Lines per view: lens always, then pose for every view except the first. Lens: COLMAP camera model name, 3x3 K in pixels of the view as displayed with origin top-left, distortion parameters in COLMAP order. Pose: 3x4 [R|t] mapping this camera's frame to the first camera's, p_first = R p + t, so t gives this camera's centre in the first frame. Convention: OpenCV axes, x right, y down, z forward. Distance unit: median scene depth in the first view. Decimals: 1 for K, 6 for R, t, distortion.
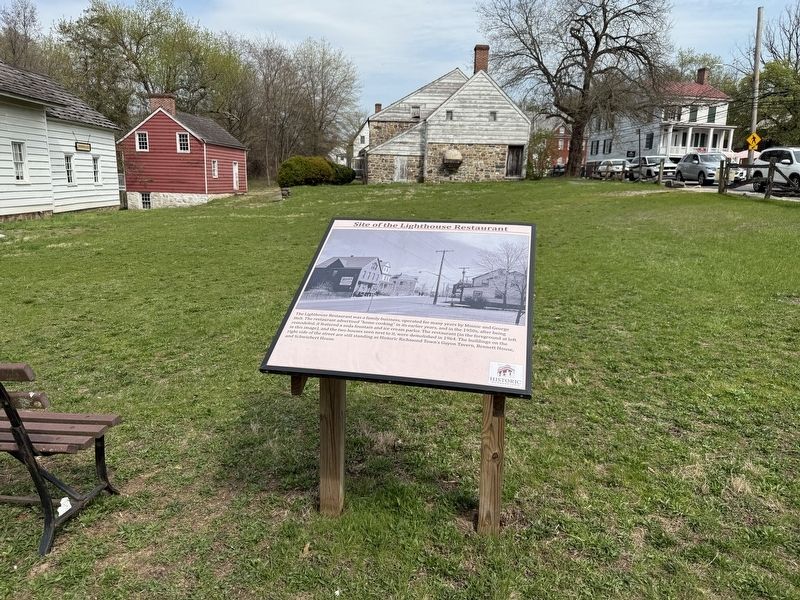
lens RADIAL K [[568.1, 0, 399.9], [0, 568.1, 300.2], [0, 0, 1]] dist [0.020374, -0.028135]
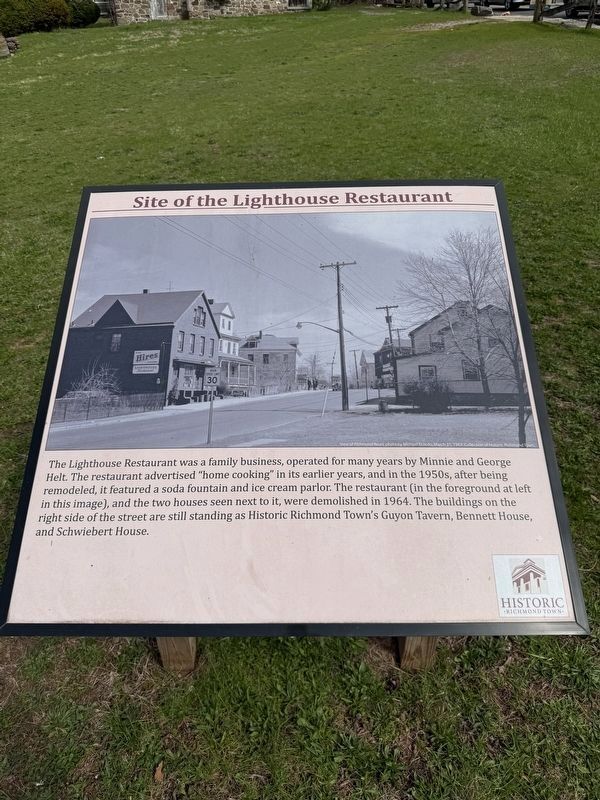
lens RADIAL K [[568.1, 0, 298.7], [0, 568.1, 402.2], [0, 0, 1]] dist [0.020374, -0.028135]
pose [[0.978701, -0.142190, 0.148075, -0.043609], [0.074458, 0.918042, 0.389430, -0.170672], [-0.191312, -0.370110, 0.909075, 0.521066]]
